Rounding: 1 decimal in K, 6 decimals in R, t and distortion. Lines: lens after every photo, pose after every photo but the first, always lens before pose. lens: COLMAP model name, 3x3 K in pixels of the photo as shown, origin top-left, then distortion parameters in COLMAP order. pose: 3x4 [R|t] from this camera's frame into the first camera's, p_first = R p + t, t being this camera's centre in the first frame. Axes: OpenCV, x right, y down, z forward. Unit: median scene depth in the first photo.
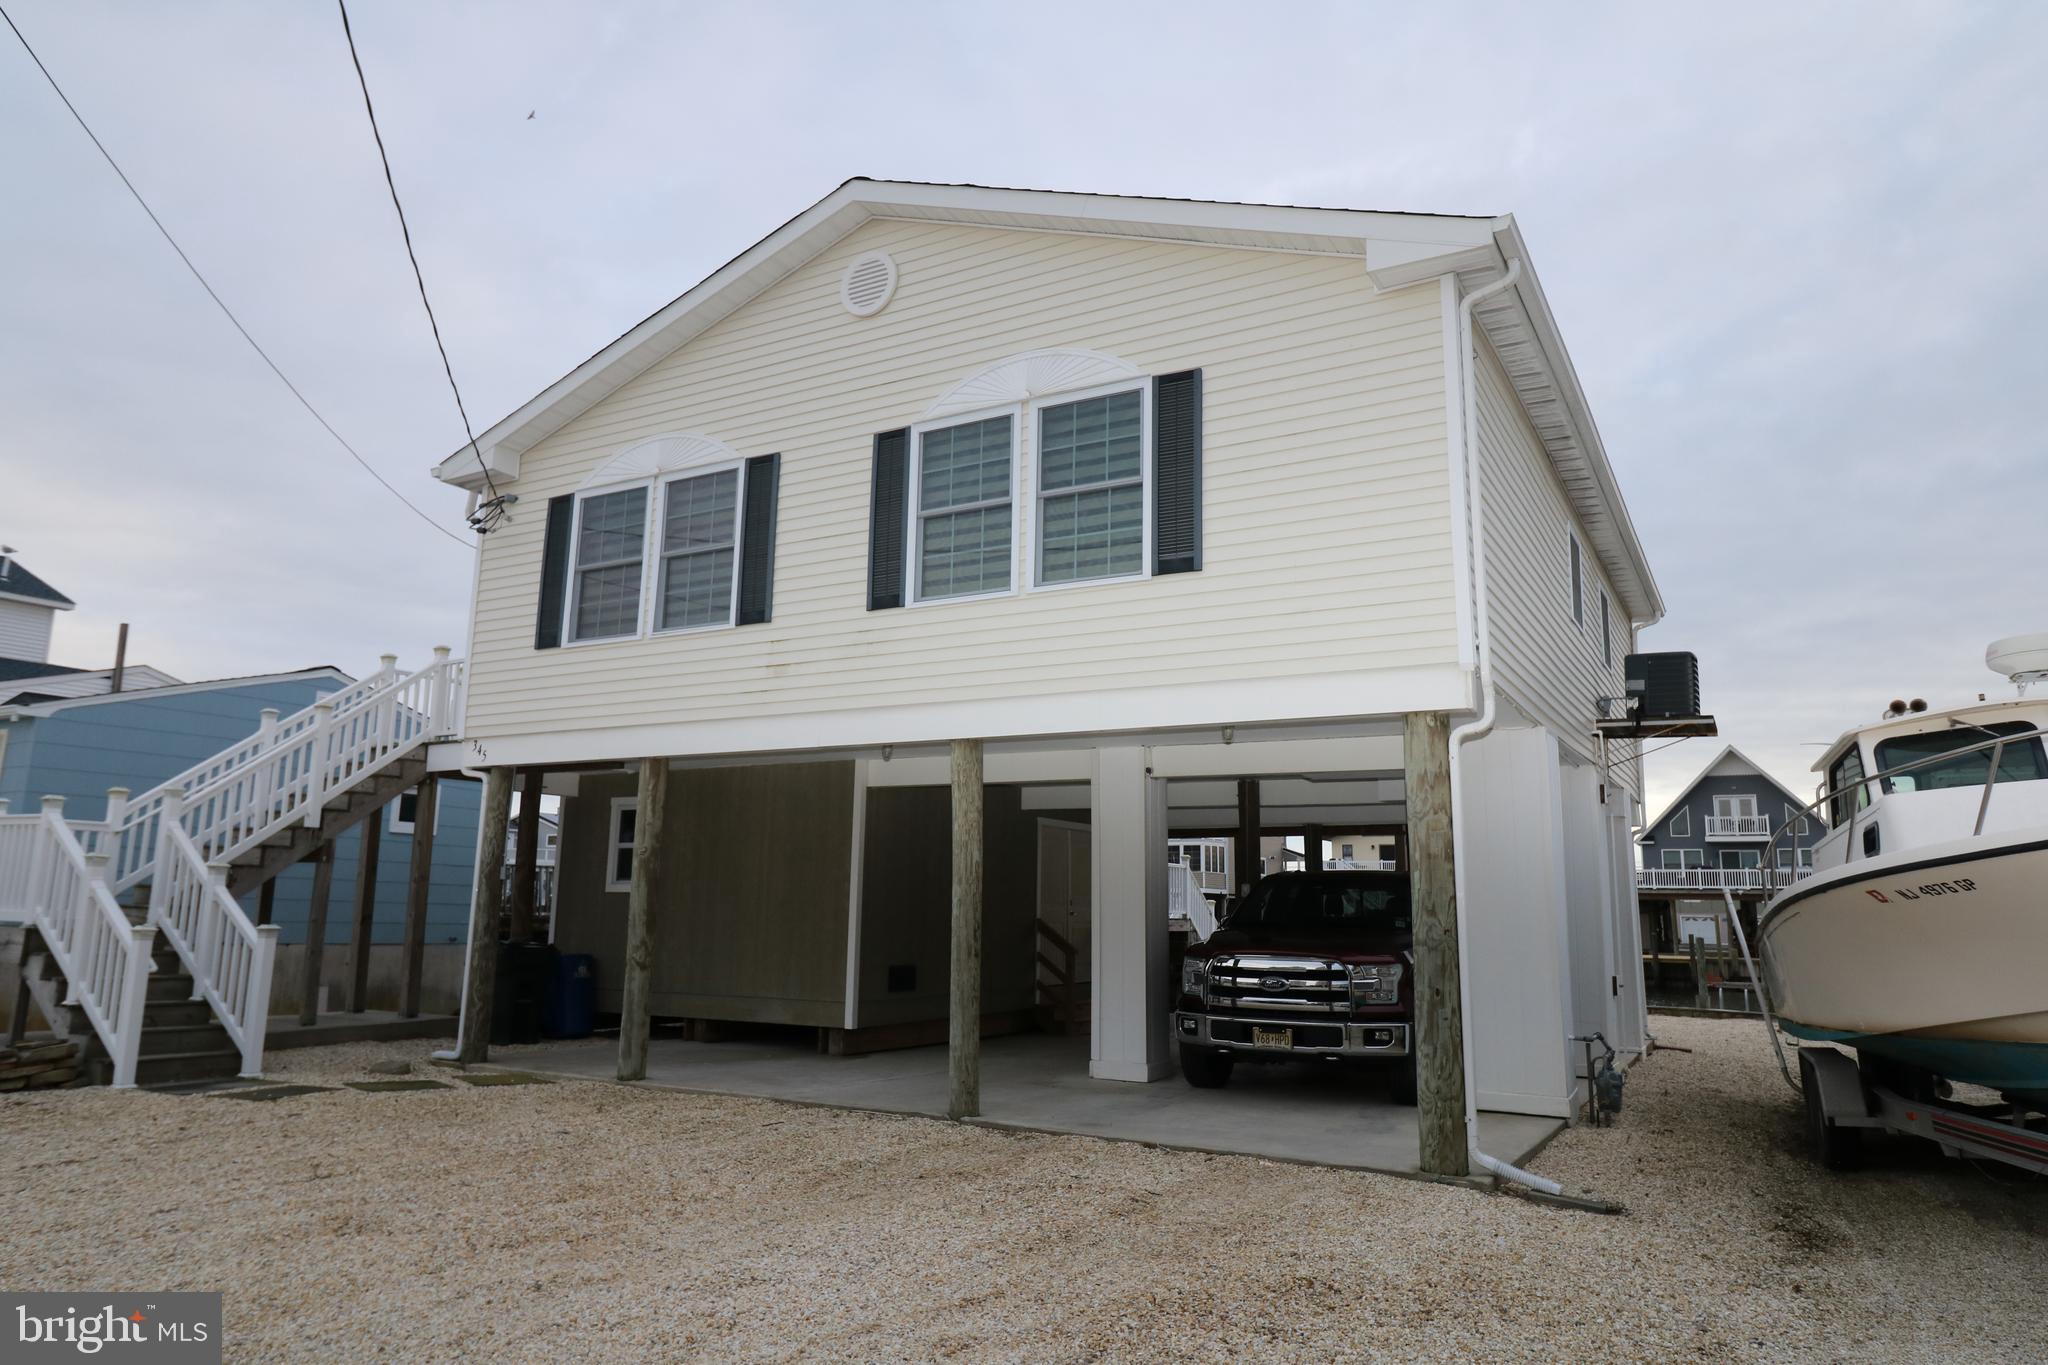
lens RADIAL K [[1370.0, 0, 1033.1], [0, 1370.0, 686.0], [0, 0, 1]] dist [-0.006886, -0.004002]
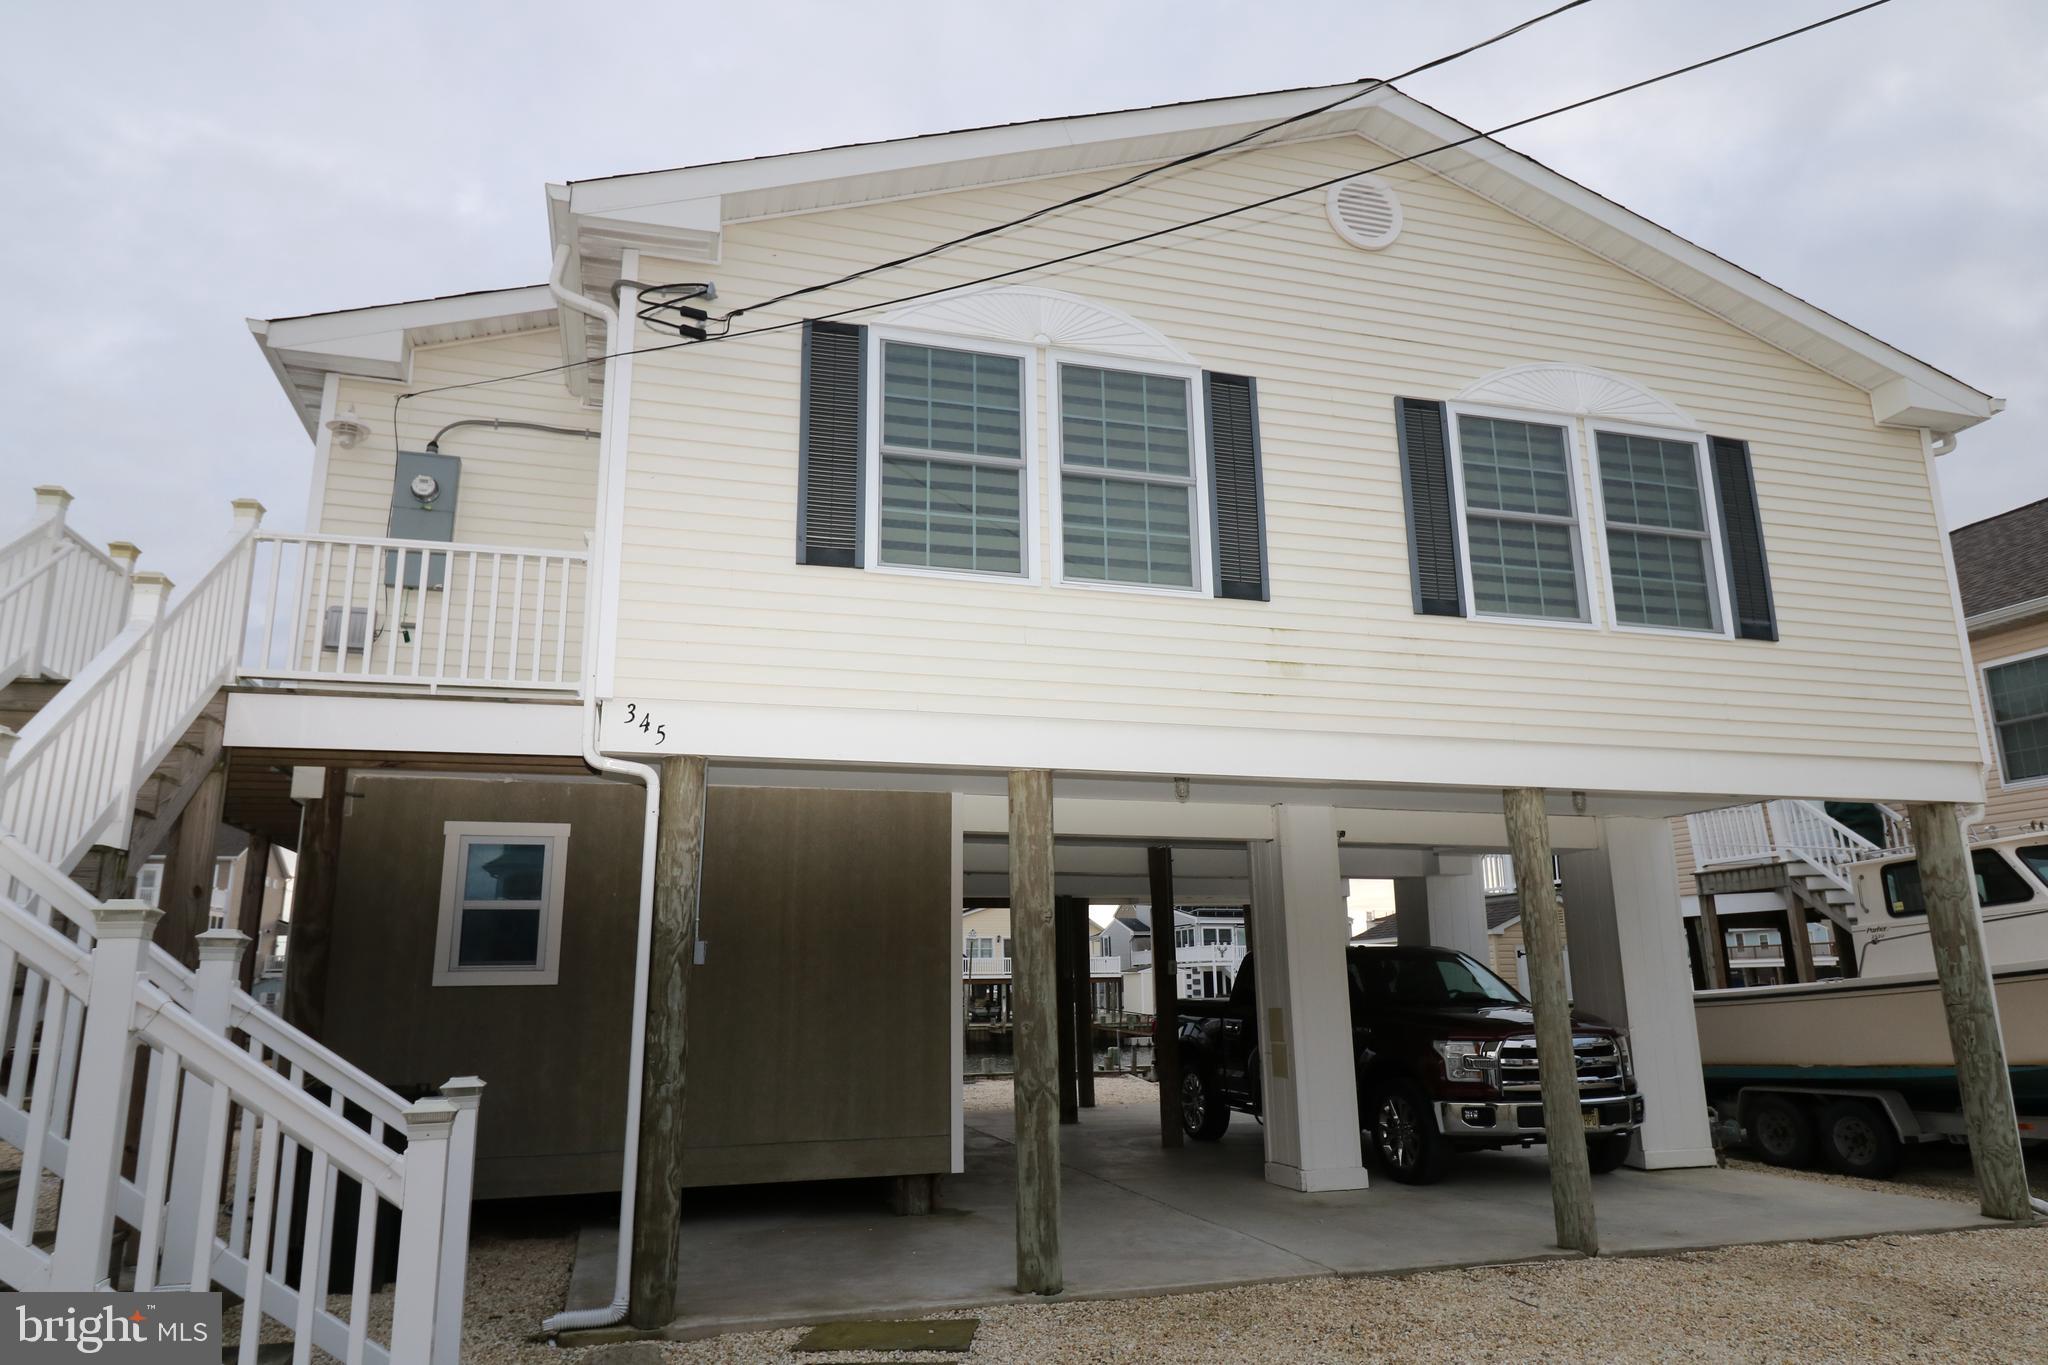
lens RADIAL K [[1370.0, 0, 1091.9], [0, 1370.0, 651.7], [0, 0, 1]] dist [-0.006886, -0.004002]
pose [[0.675343, 0.151132, 0.721852, -0.718612], [-0.099902, 0.988503, -0.113495, 0.066181], [-0.730706, 0.004533, 0.682678, 0.527732]]
